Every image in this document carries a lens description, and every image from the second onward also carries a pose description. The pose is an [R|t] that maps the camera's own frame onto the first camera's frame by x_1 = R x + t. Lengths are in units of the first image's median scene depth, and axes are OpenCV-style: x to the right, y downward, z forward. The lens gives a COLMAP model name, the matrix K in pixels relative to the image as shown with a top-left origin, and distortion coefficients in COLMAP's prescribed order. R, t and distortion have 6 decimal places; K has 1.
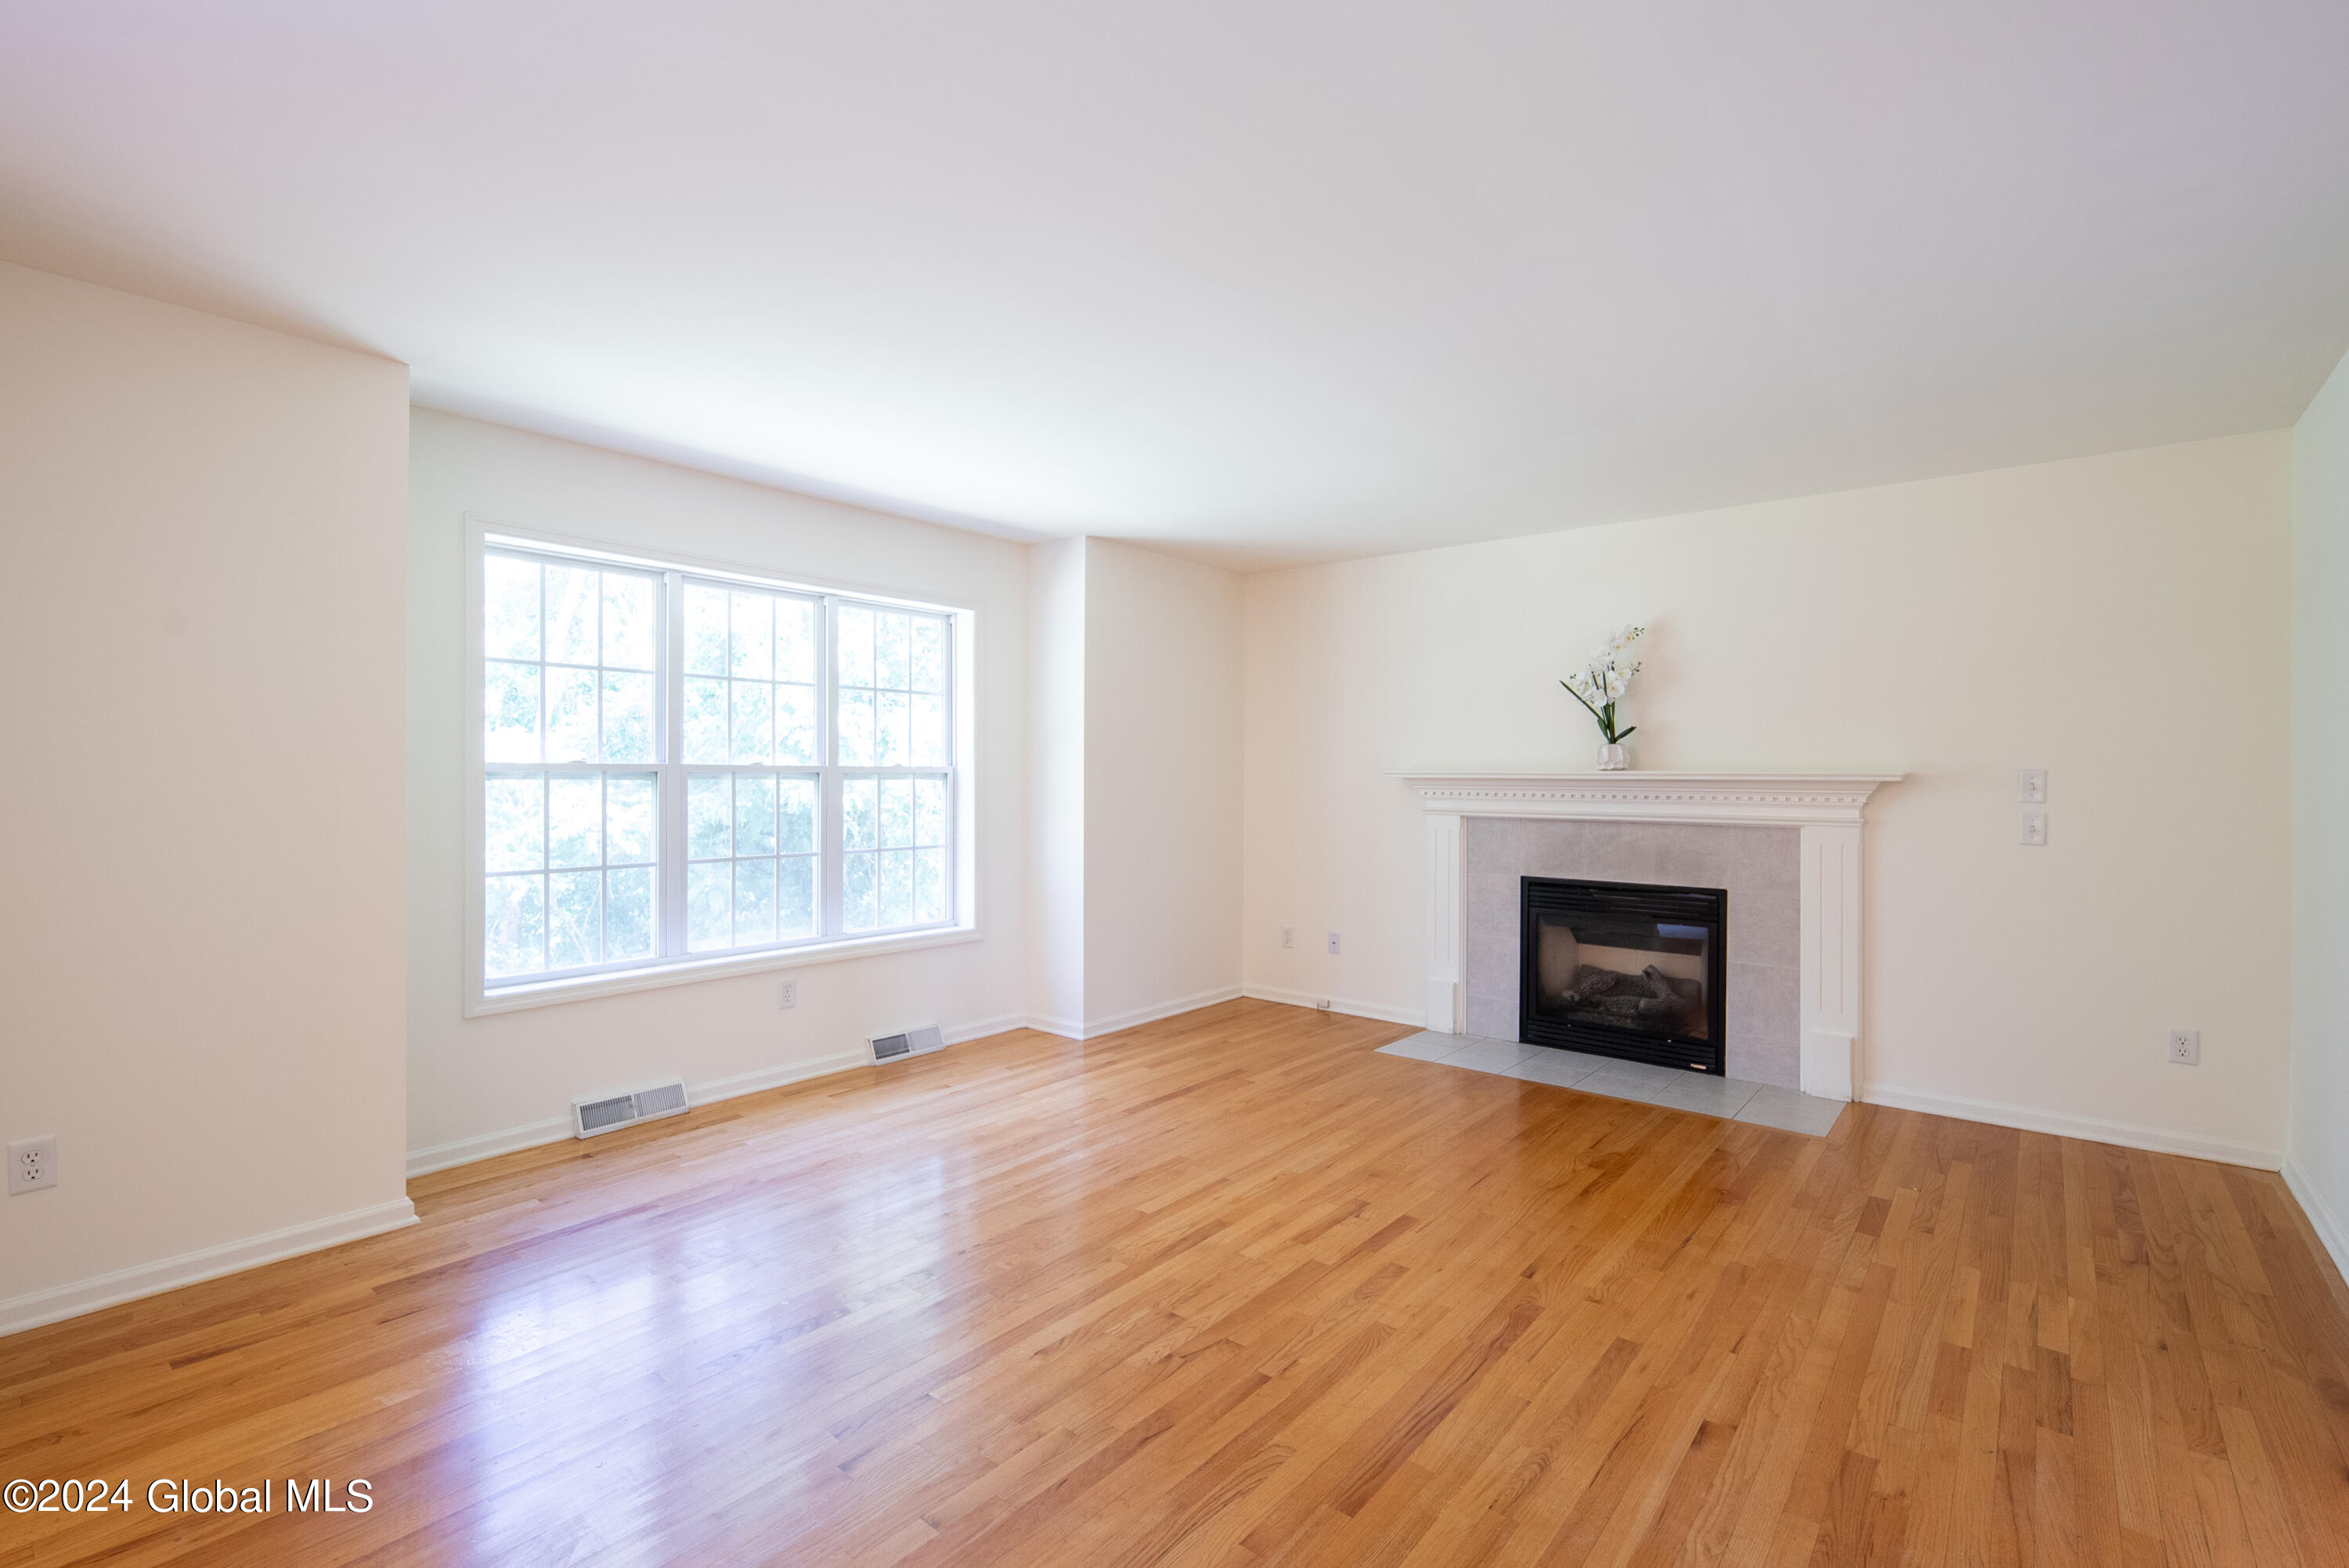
lens RADIAL K [[1047.1, 0, 1156.2], [0, 1047.1, 776.3], [0, 0, 1]] dist [0.000183, -0.000260]
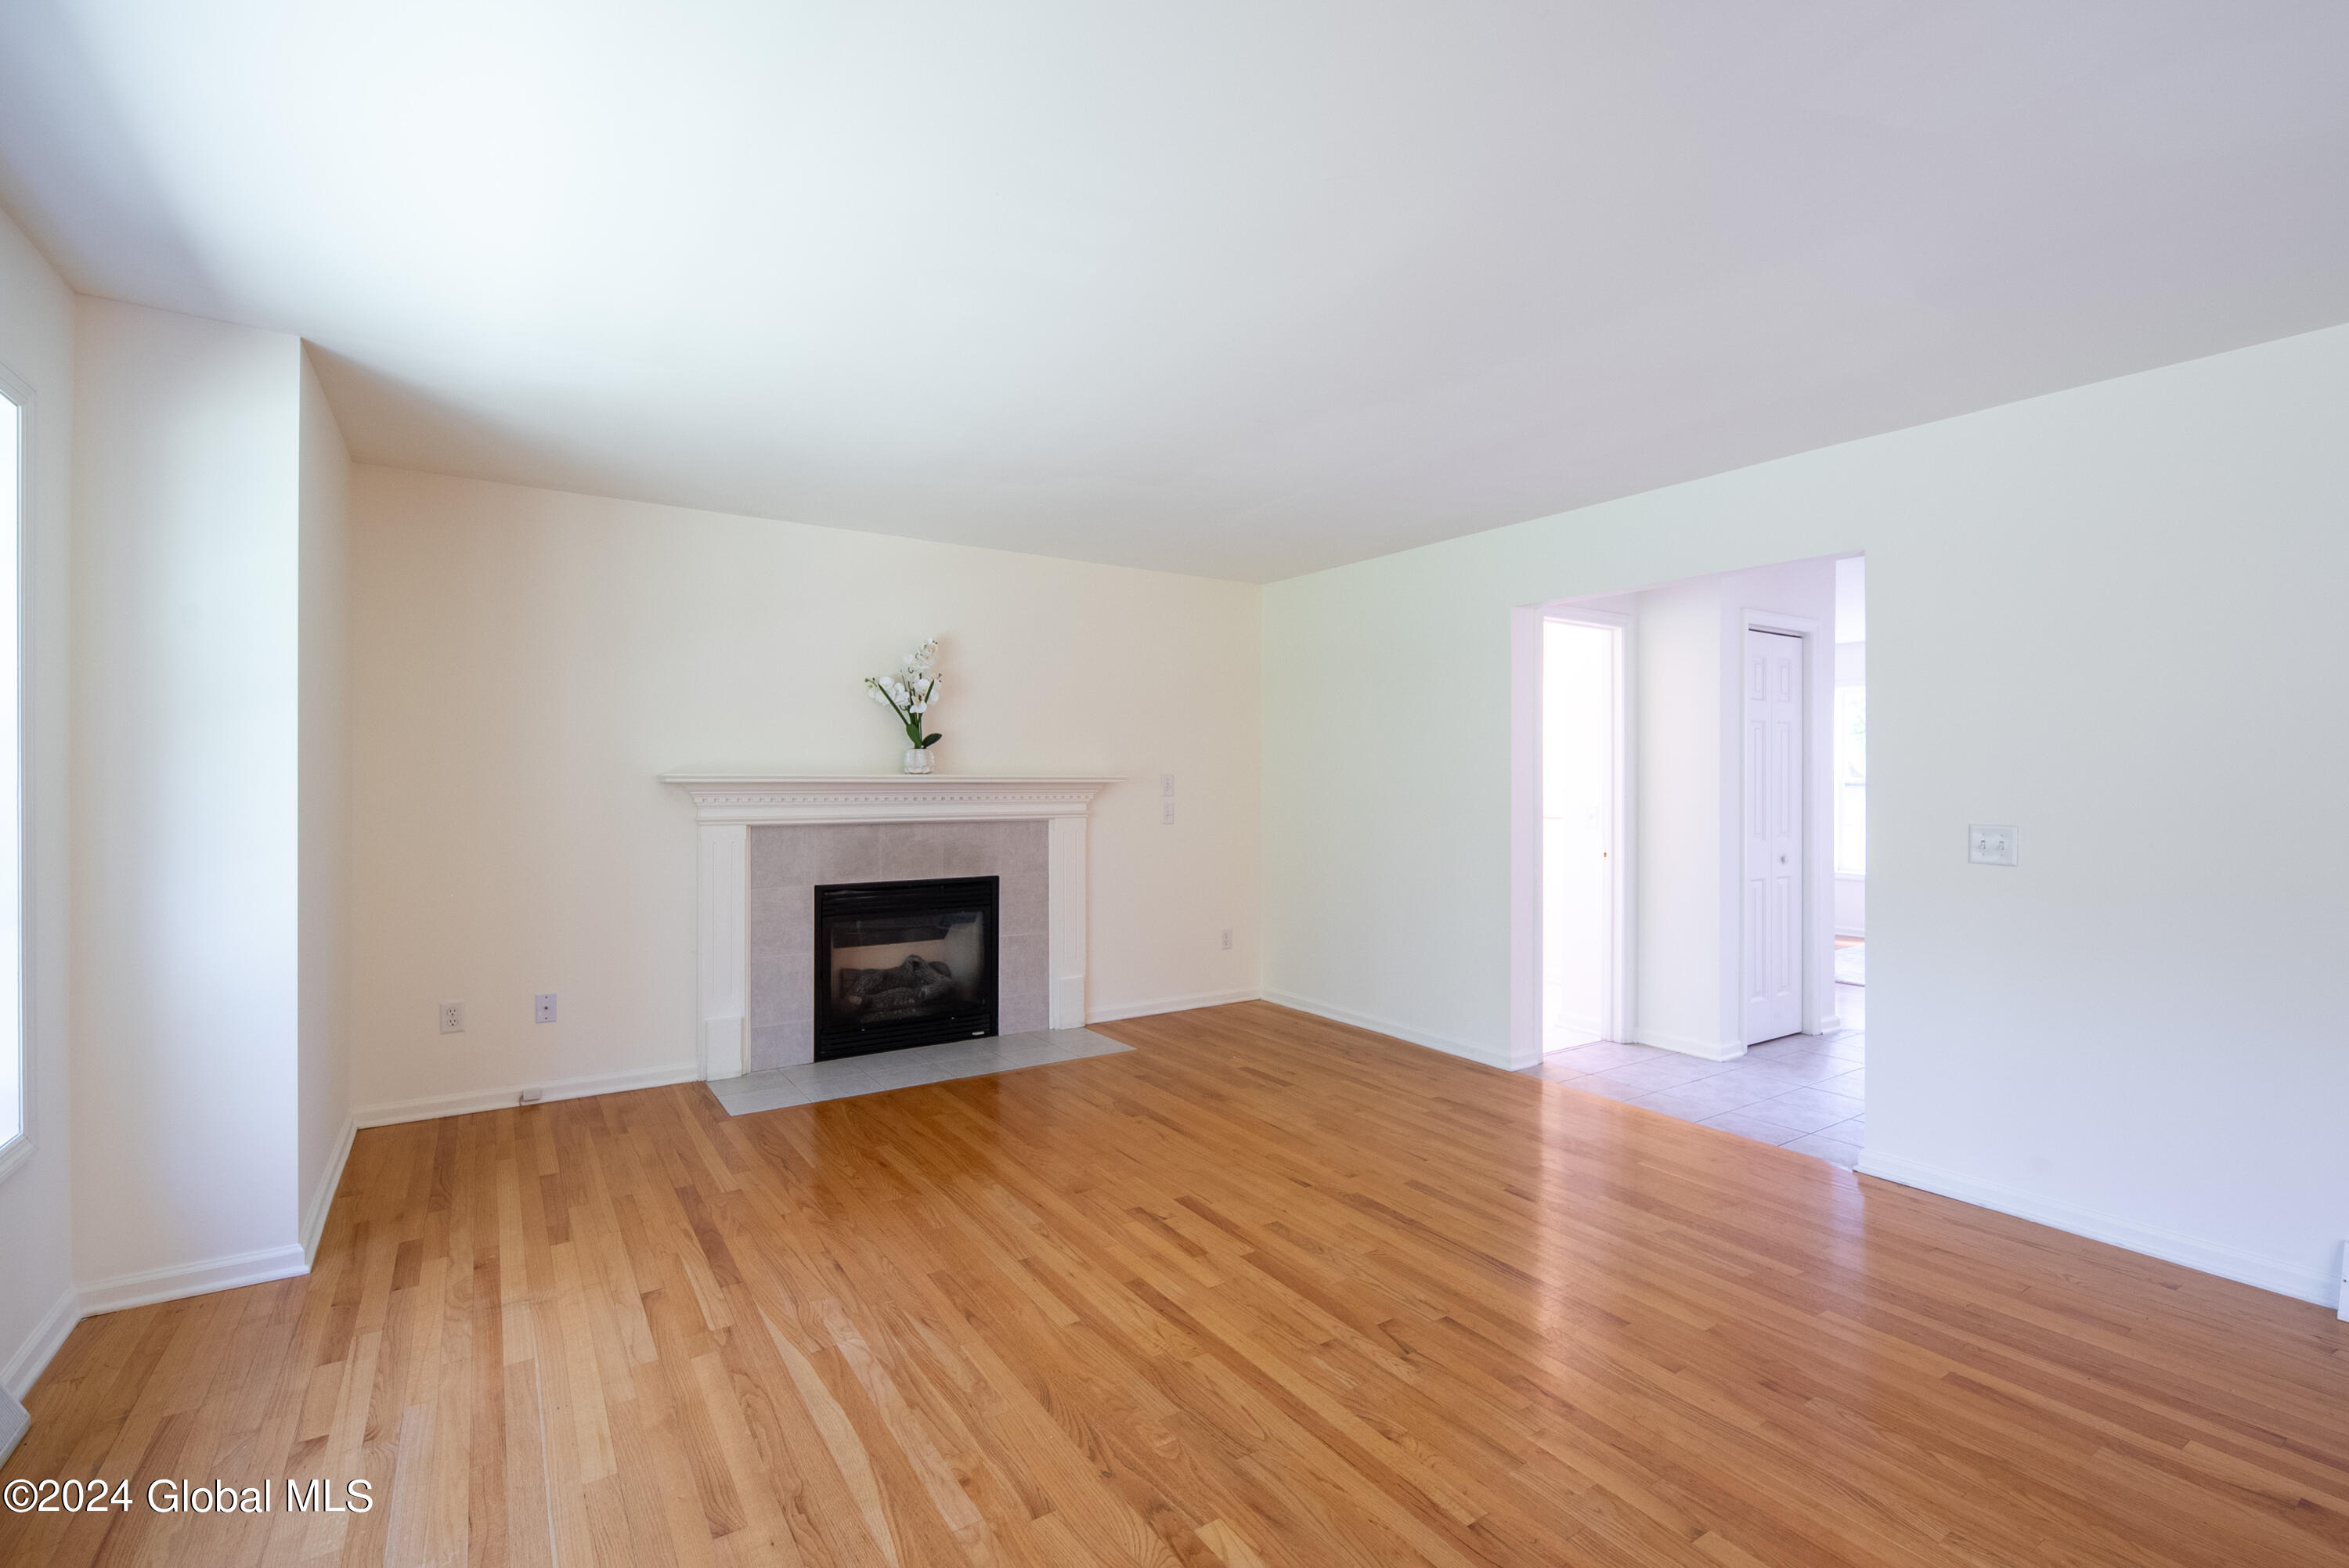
lens RADIAL K [[1047.1, 0, 1172.2], [0, 1047.1, 782.5], [0, 0, 1]] dist [0.000183, -0.000260]
pose [[0.286613, -0.006378, 0.958025, -0.528326], [0.001688, 0.999980, 0.006152, -0.003275], [-0.958045, -0.000146, 0.286618, 0.484040]]
